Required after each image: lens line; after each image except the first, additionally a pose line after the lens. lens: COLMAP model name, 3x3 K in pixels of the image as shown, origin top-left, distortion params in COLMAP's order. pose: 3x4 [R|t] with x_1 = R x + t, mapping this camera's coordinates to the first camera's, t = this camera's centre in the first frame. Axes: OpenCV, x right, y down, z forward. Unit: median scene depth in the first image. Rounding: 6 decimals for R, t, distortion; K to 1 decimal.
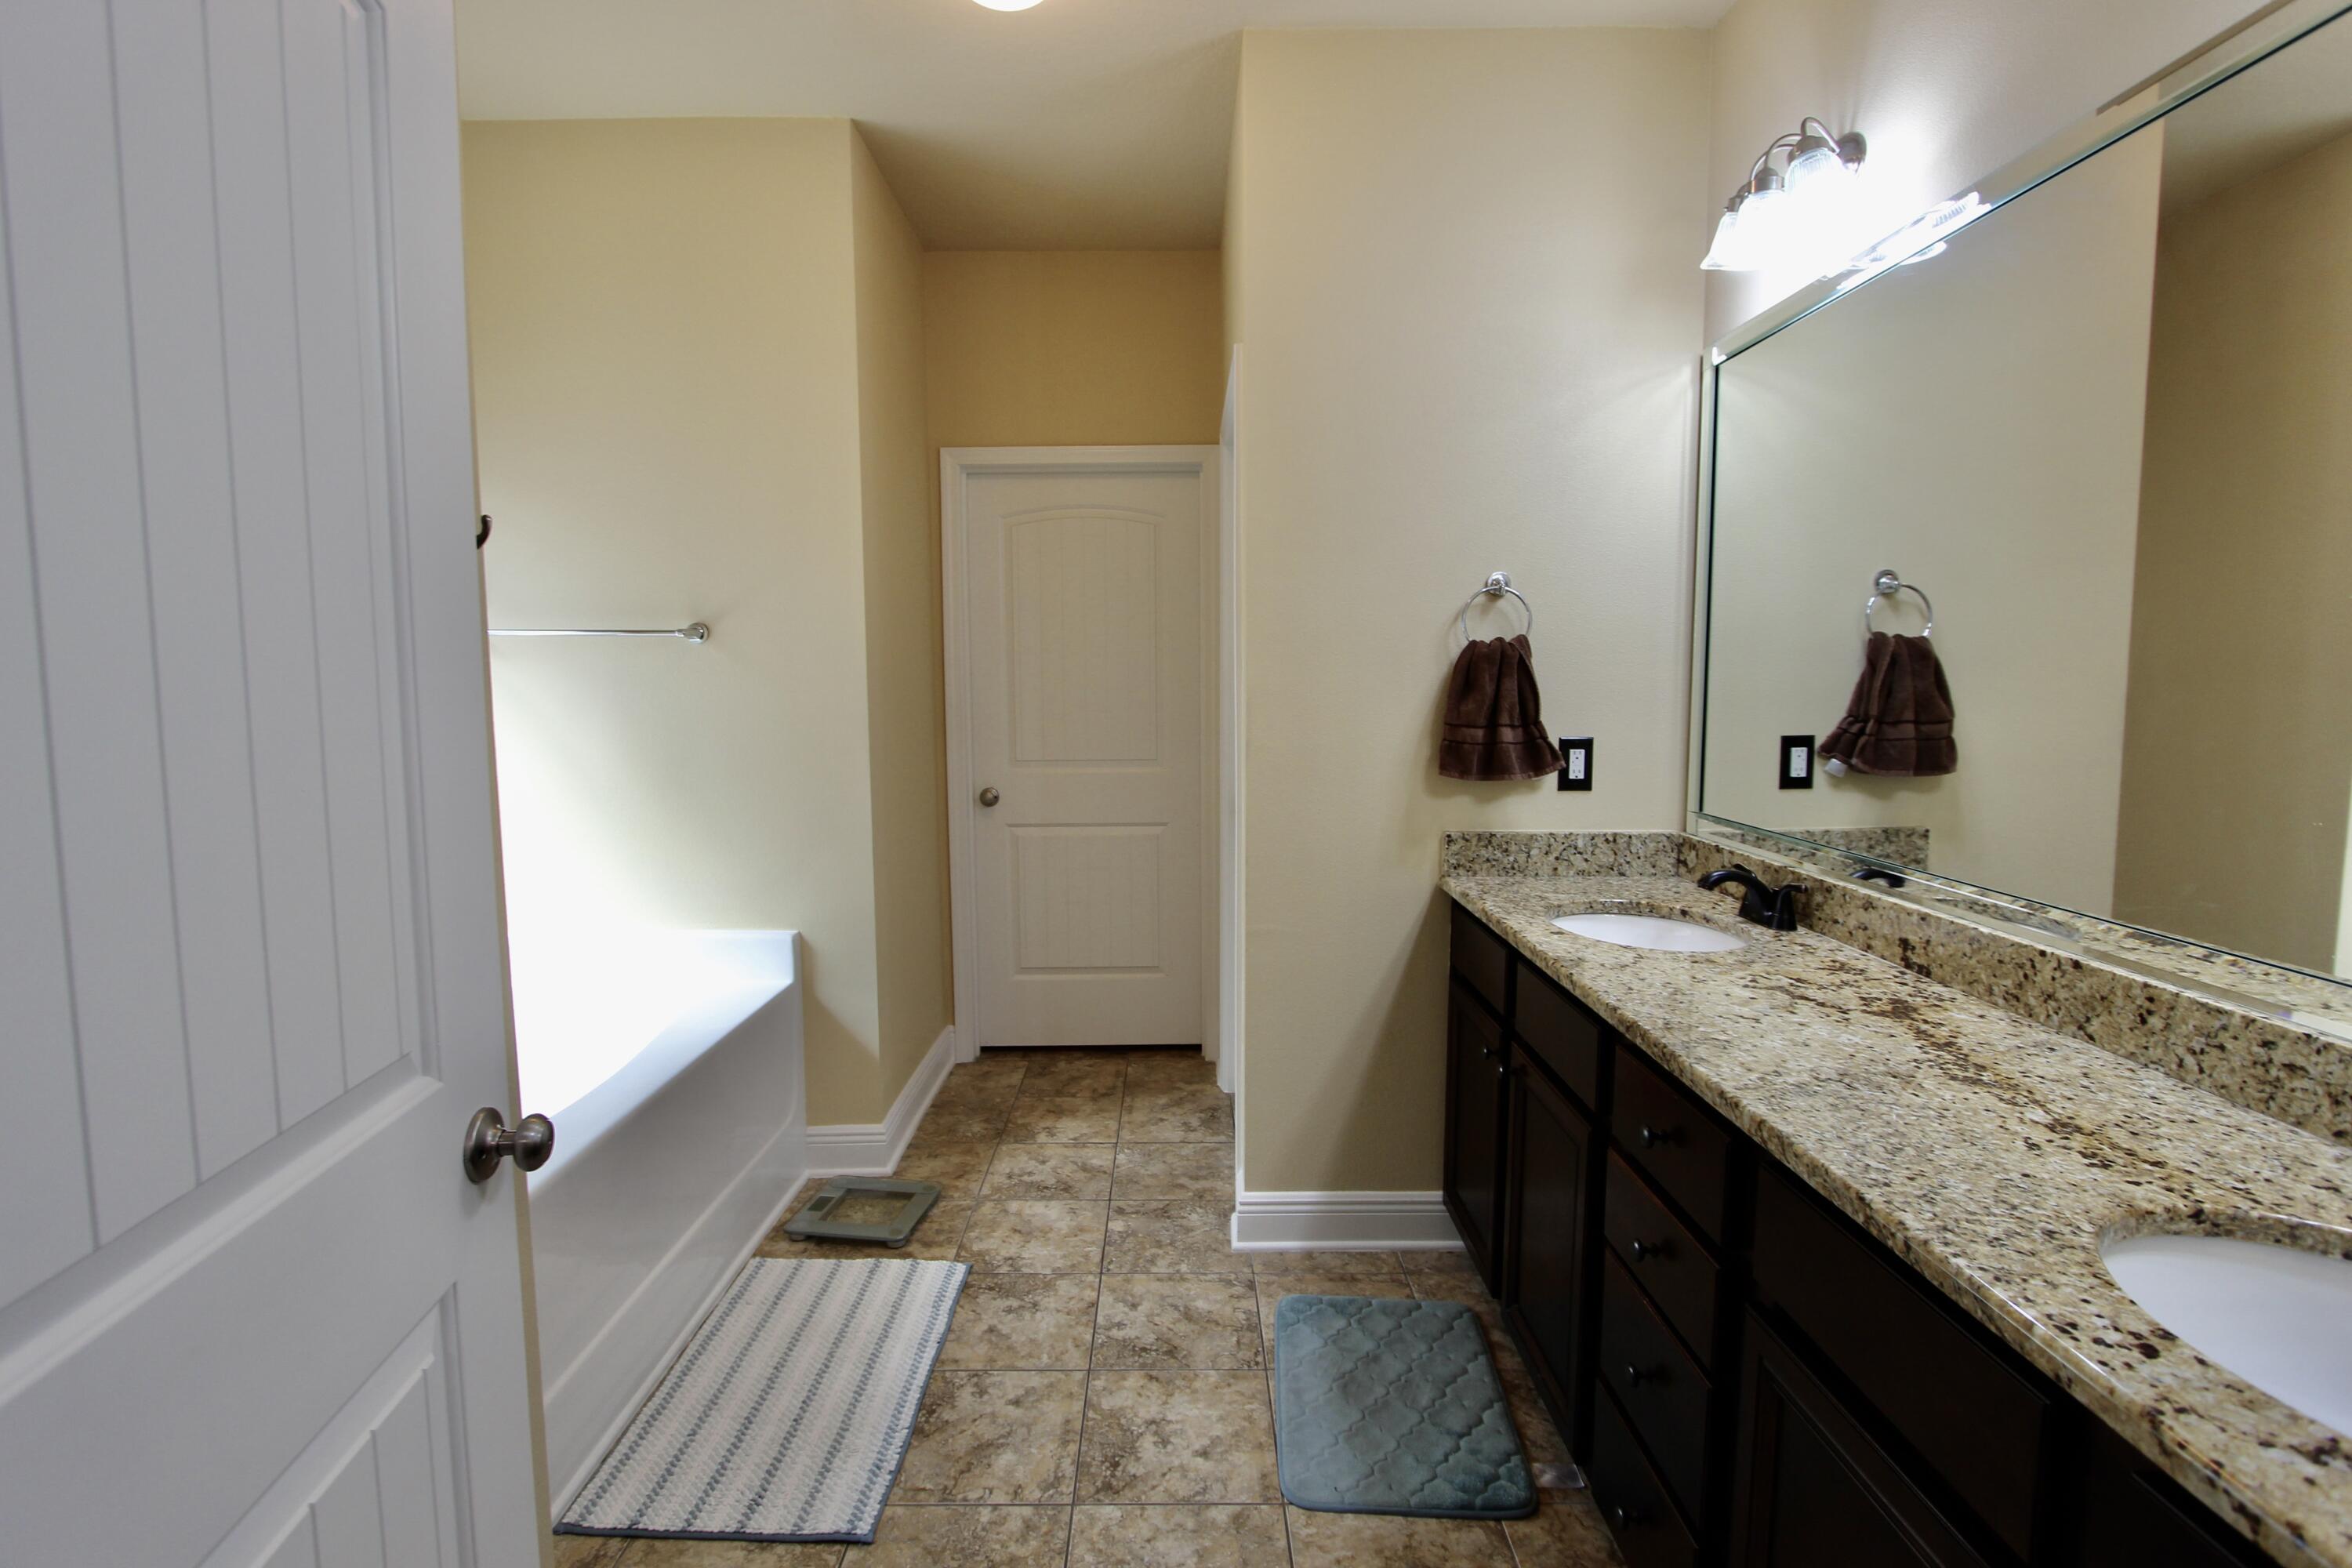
lens RADIAL K [[1084.7, 0, 1174.2], [0, 1084.7, 776.4], [0, 0, 1]] dist [-0.017030, 0.002207]
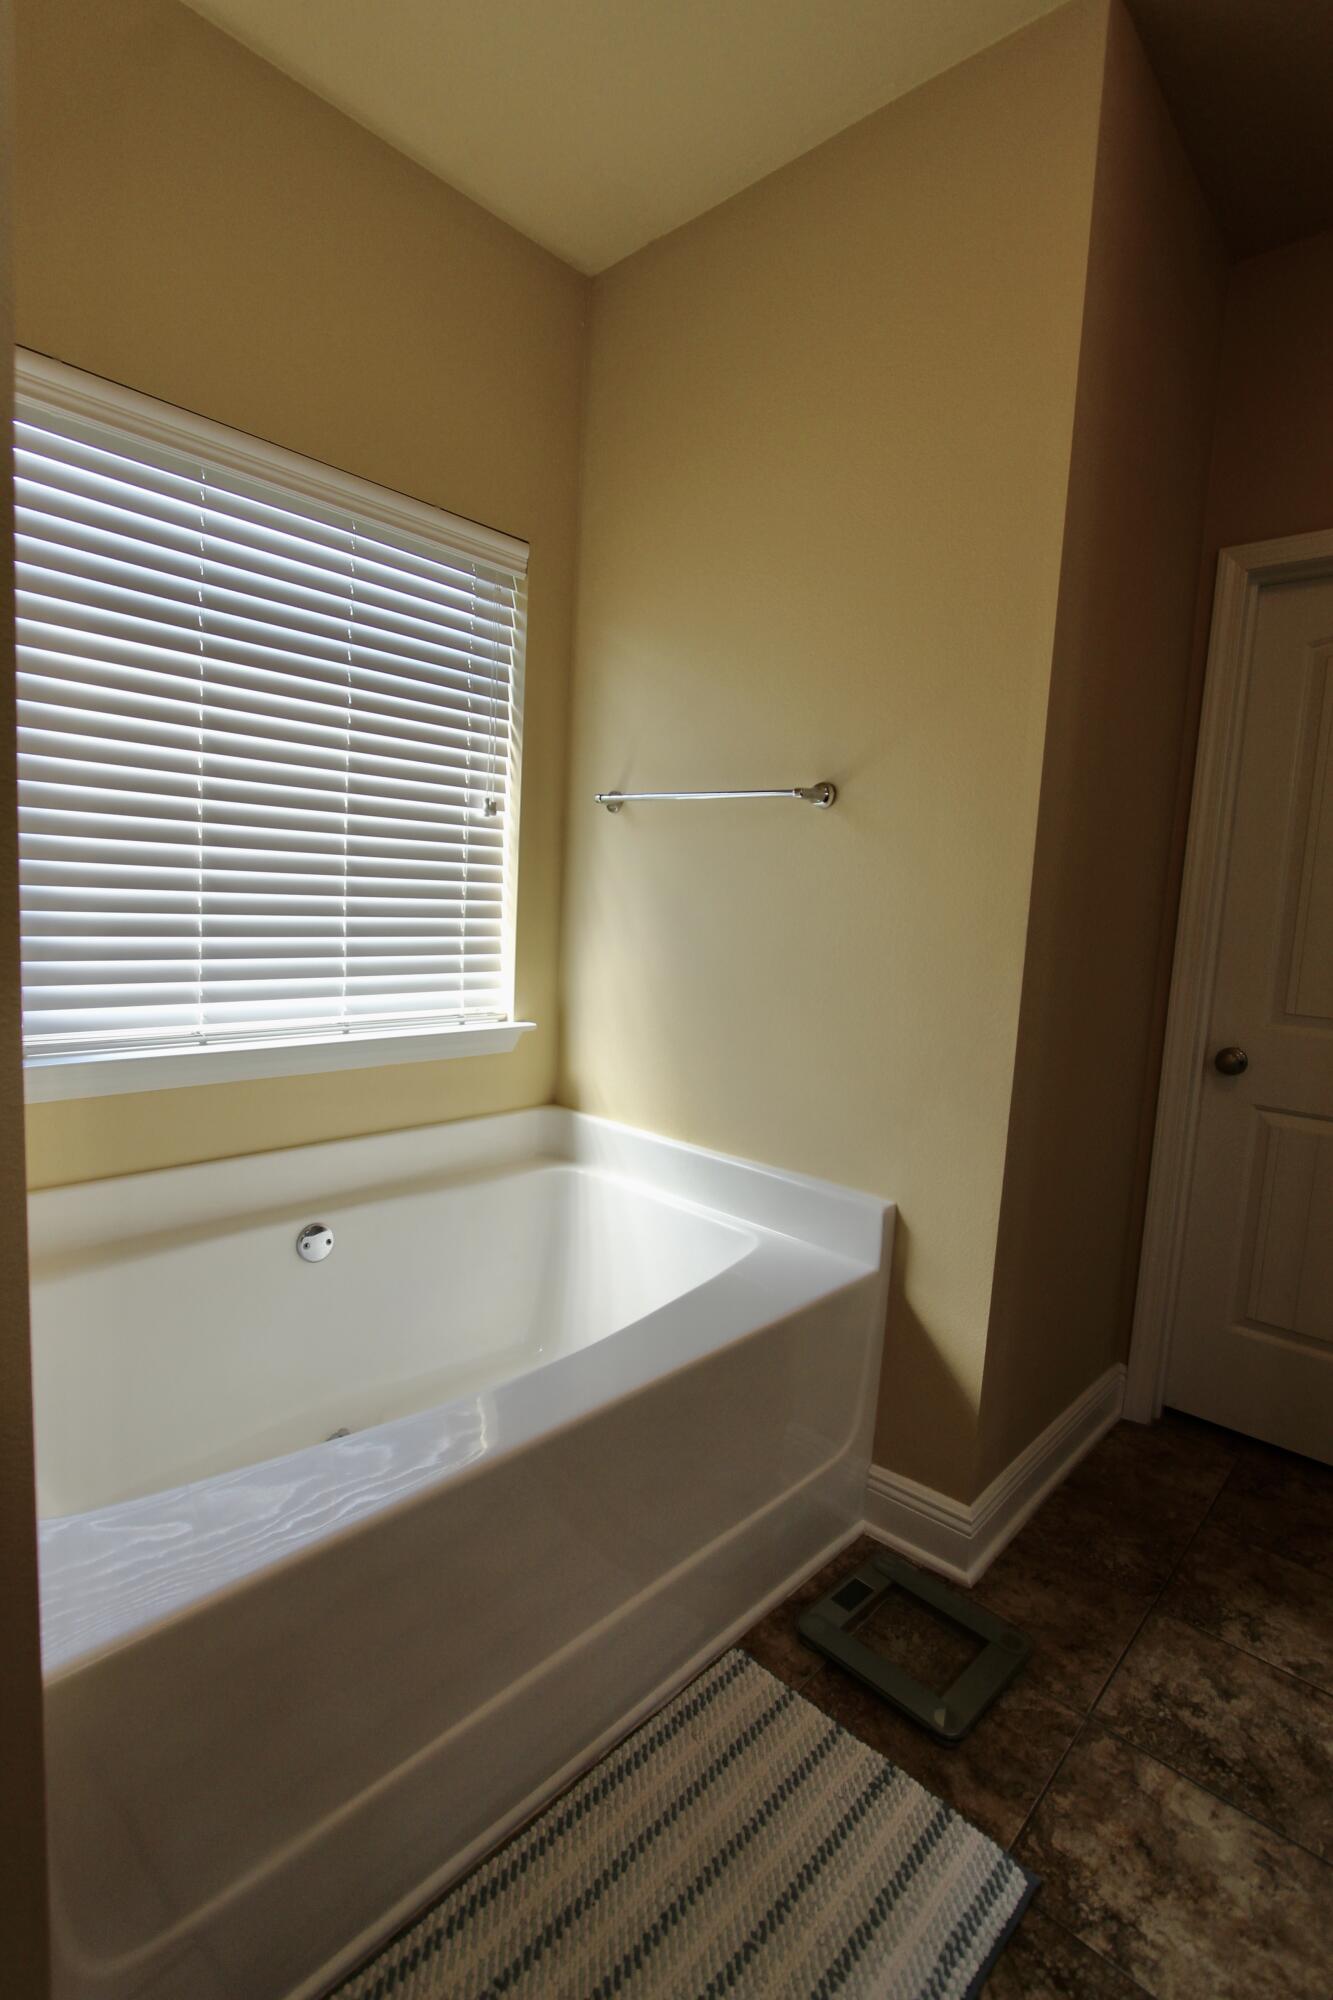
lens RADIAL K [[922.4, 0, 660.1], [0, 922.4, 998.5], [0, 0, 1]] dist [-0.017030, 0.002207]
pose [[0.724252, 0.119098, -0.679172, -0.056706], [-0.121301, 0.991616, 0.044535, -0.002986], [0.678782, 0.050129, 0.732627, 0.434945]]
